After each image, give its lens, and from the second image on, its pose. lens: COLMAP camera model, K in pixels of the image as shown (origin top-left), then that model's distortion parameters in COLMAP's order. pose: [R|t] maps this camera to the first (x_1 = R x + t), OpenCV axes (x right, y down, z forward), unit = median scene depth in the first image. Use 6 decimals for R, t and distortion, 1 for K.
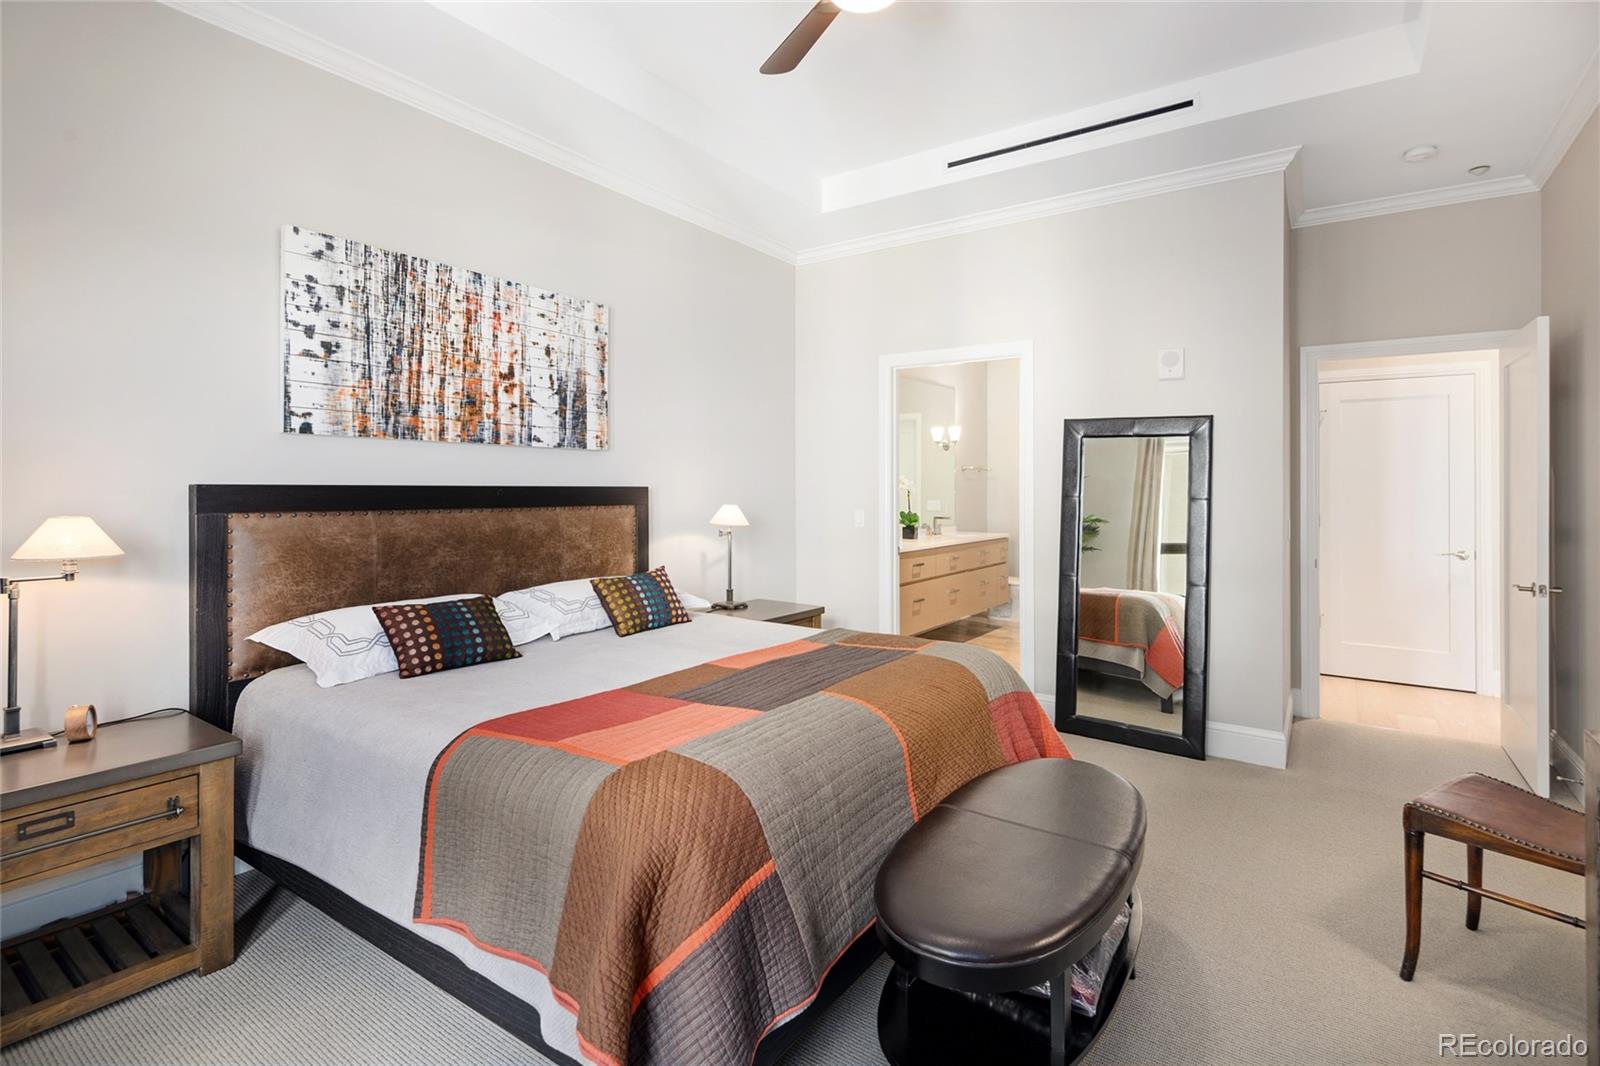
lens RADIAL K [[768.8, 0, 808.0], [0, 768.8, 489.2], [0, 0, 1]] dist [0.003494, 0.000188]
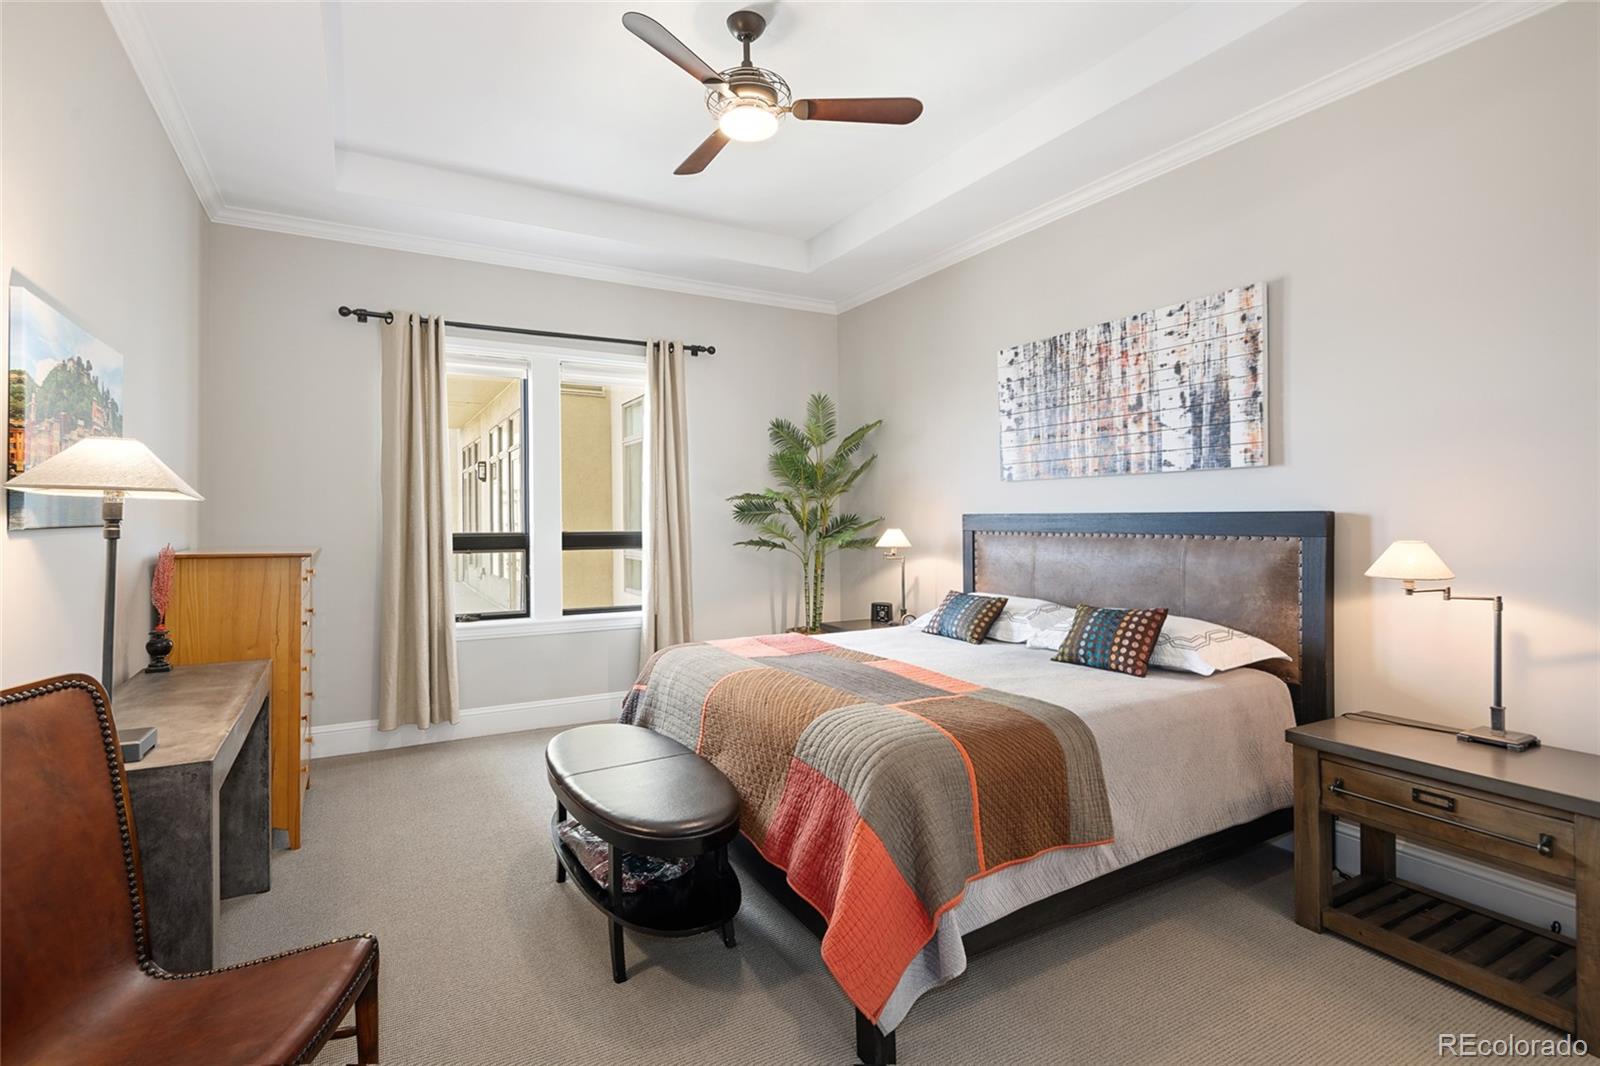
lens RADIAL K [[768.8, 0, 800.2], [0, 768.8, 522.3], [0, 0, 1]] dist [0.003494, 0.000188]
pose [[-0.438606, 0.002732, -0.898675, 0.738371], [0.000182, 0.999996, 0.002951, 0.005761], [0.898680, 0.001130, -0.438604, 1.041137]]
